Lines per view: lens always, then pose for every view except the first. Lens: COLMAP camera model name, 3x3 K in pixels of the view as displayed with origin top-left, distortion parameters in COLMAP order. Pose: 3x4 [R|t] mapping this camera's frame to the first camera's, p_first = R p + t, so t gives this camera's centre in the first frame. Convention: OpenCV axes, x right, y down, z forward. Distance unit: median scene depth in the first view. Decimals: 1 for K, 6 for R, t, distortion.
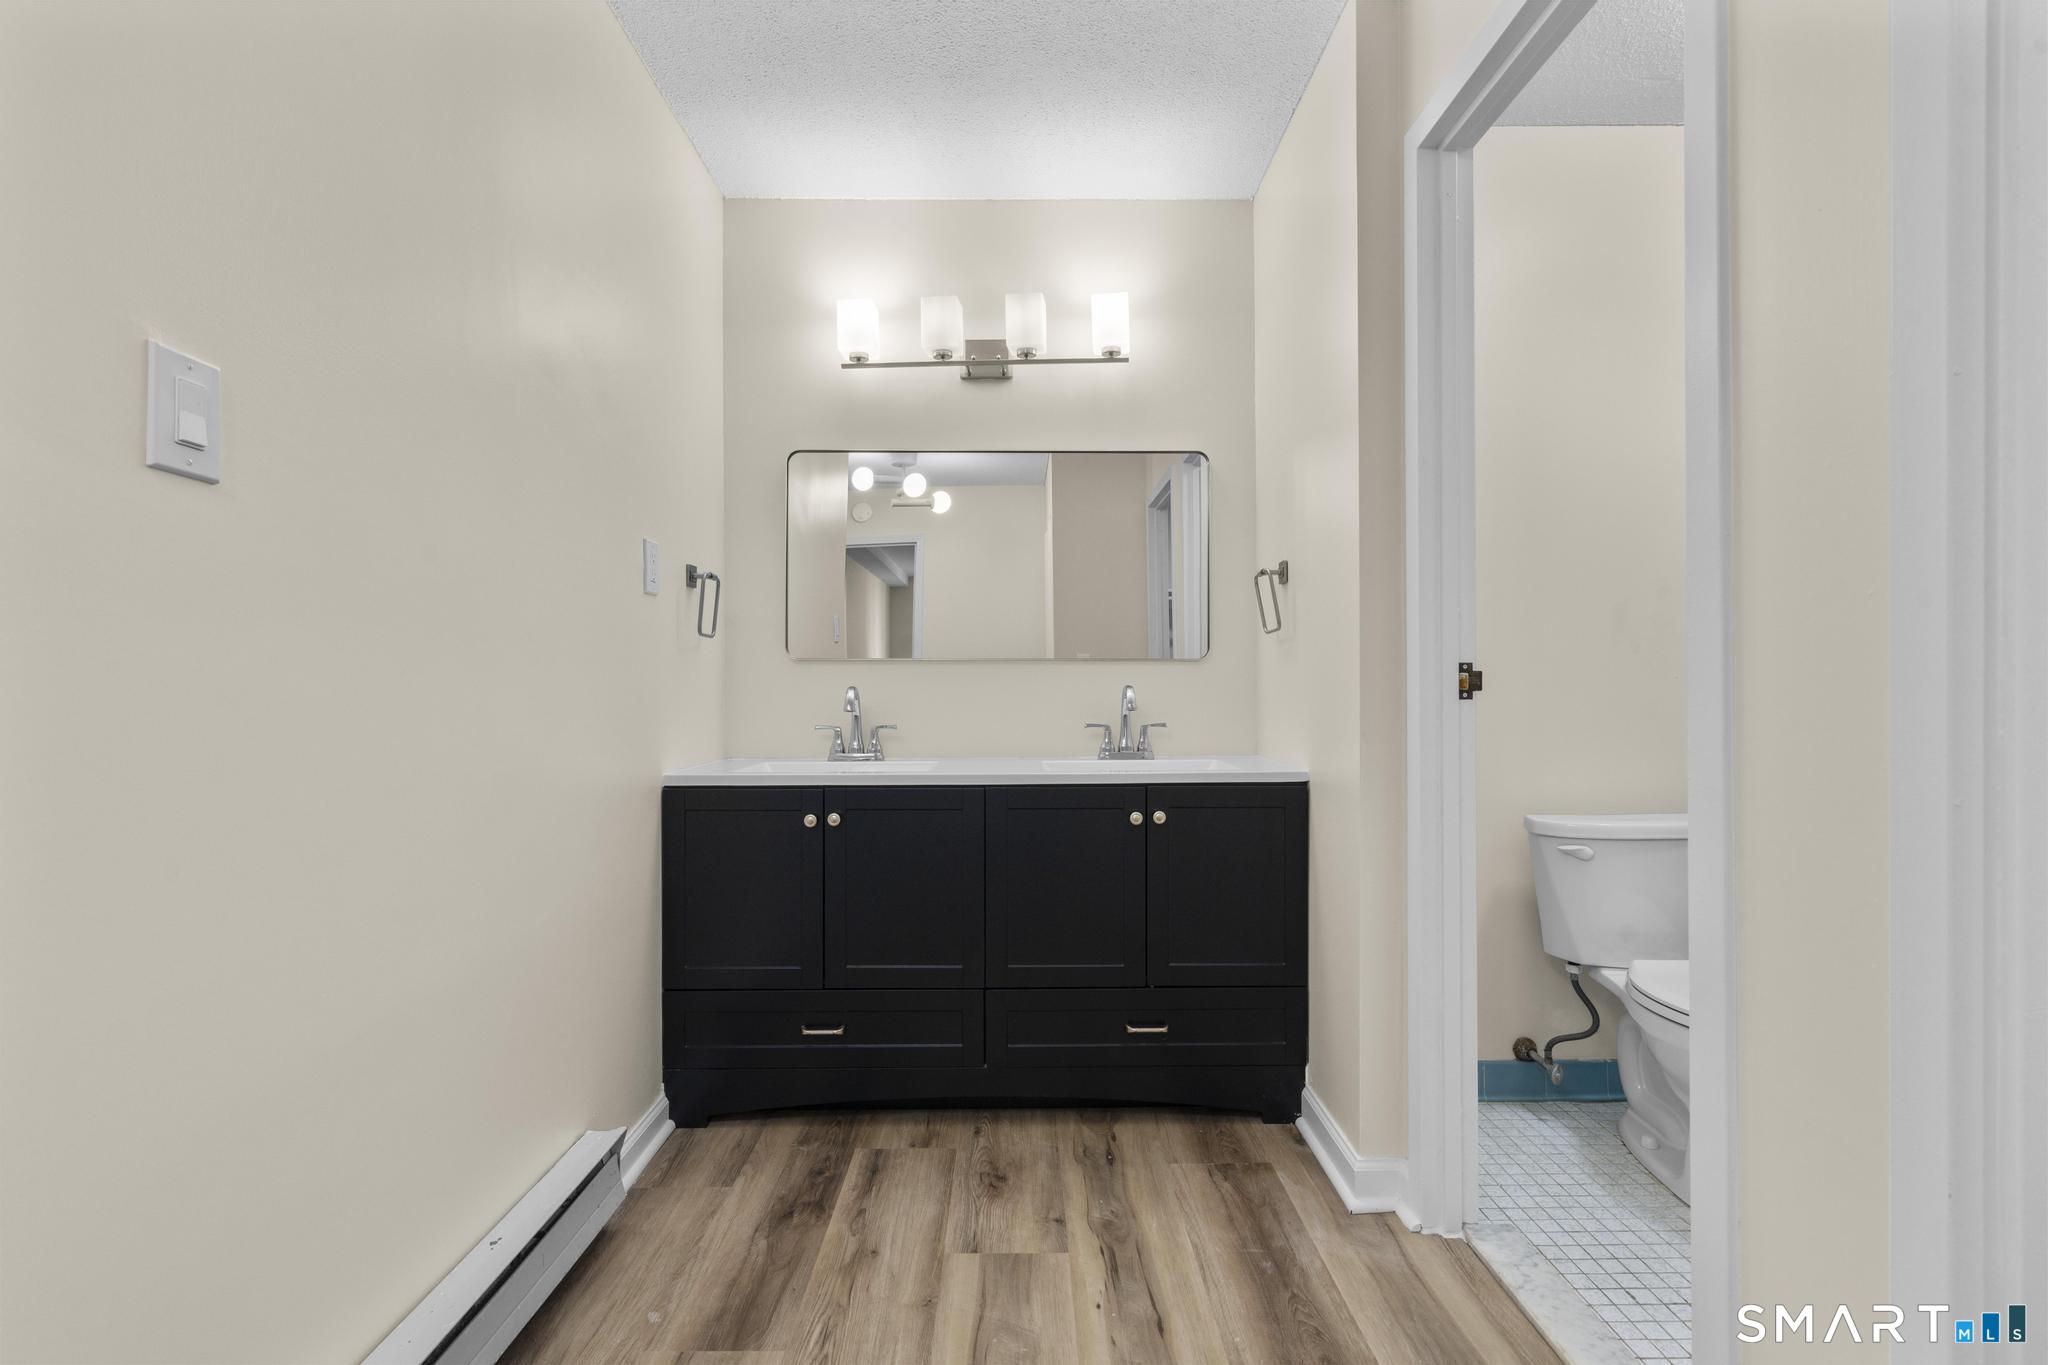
lens RADIAL K [[947.5, 0, 1018.4], [0, 947.5, 679.3], [0, 0, 1]] dist [0.002401, 0.002259]
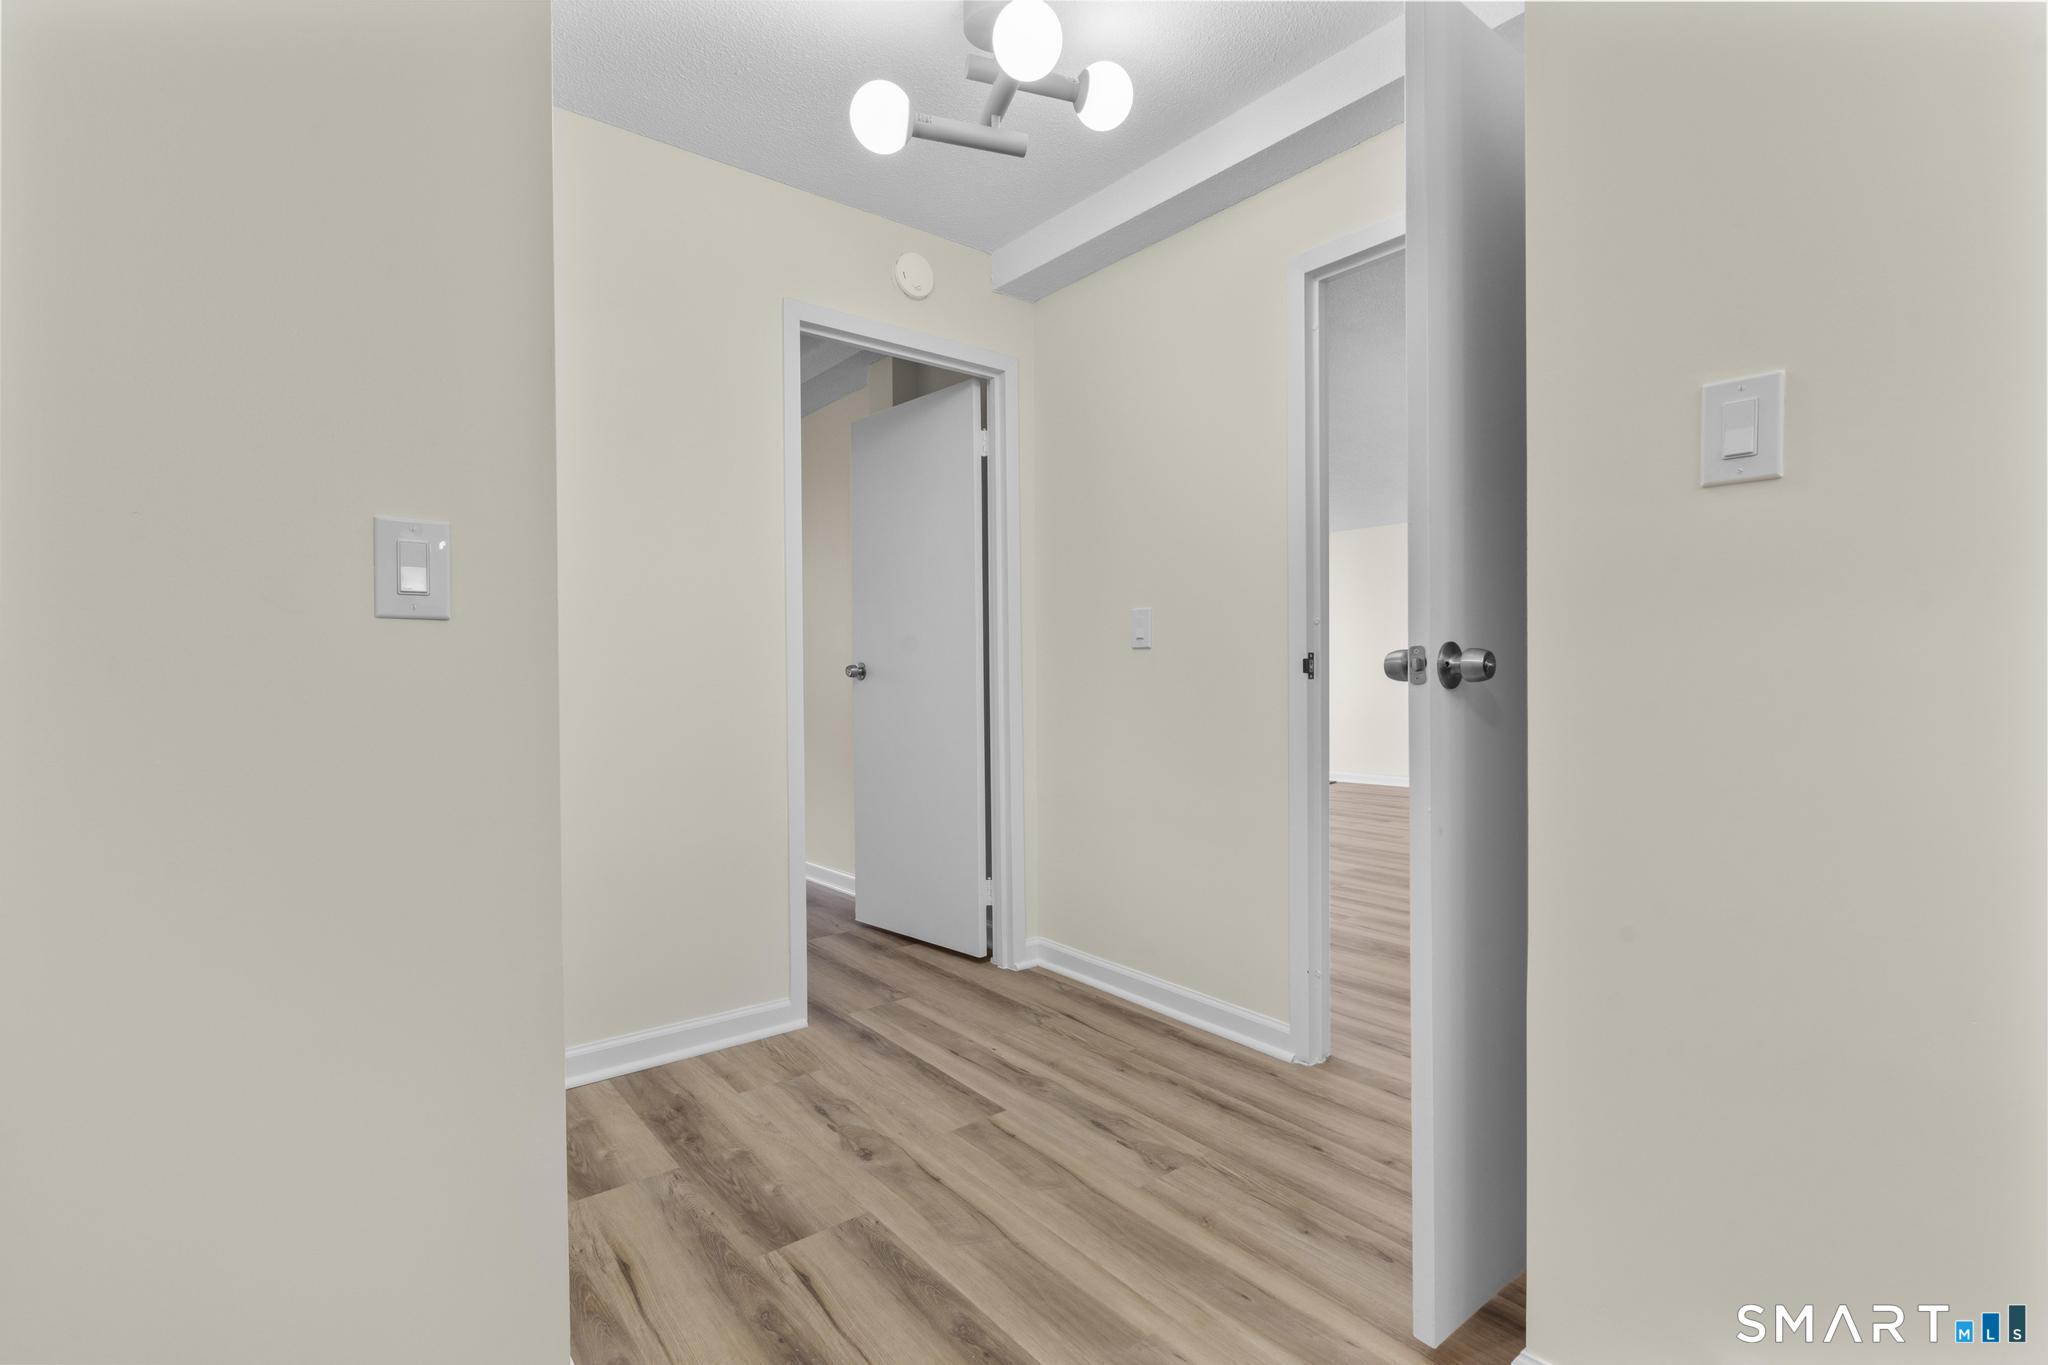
lens RADIAL K [[947.5, 0, 1020.3], [0, 947.5, 675.8], [0, 0, 1]] dist [0.002401, 0.002259]
pose [[-0.792927, 0.018869, -0.609024, 0.746815], [0.014656, 0.999822, 0.011895, 0.010261], [0.609140, 0.000506, -0.793063, 1.693661]]
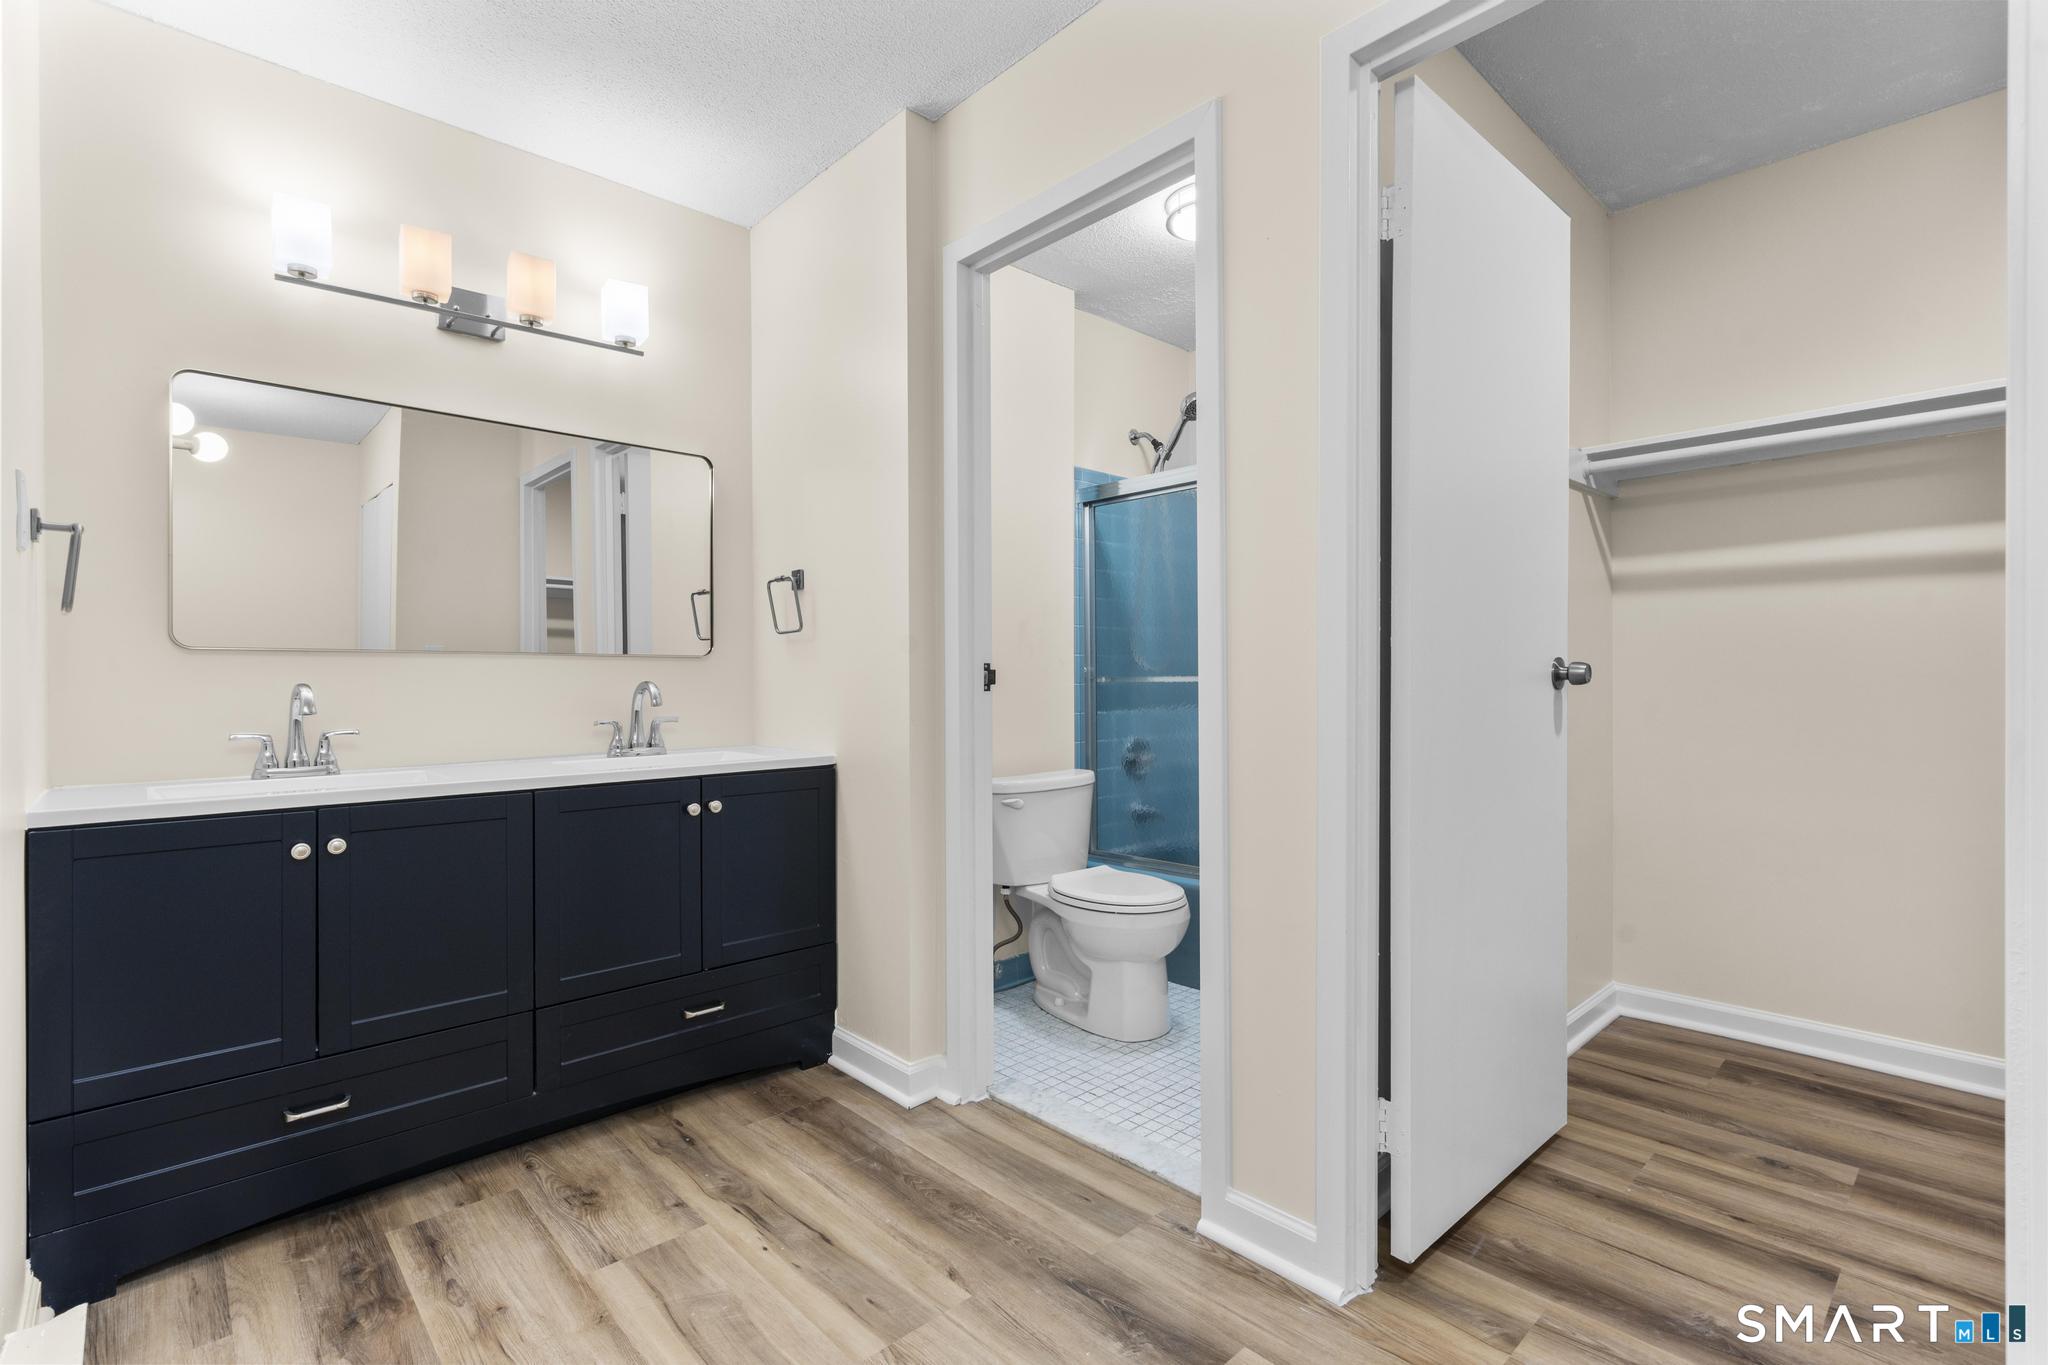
lens RADIAL K [[947.5, 0, 1026.2], [0, 947.5, 677.3], [0, 0, 1]] dist [0.002401, 0.002259]
pose [[0.731413, 0.000678, 0.681934, -0.326016], [-0.001194, 0.999999, 0.000286, 0.001714], [-0.681934, -0.001024, 0.731413, -0.002280]]
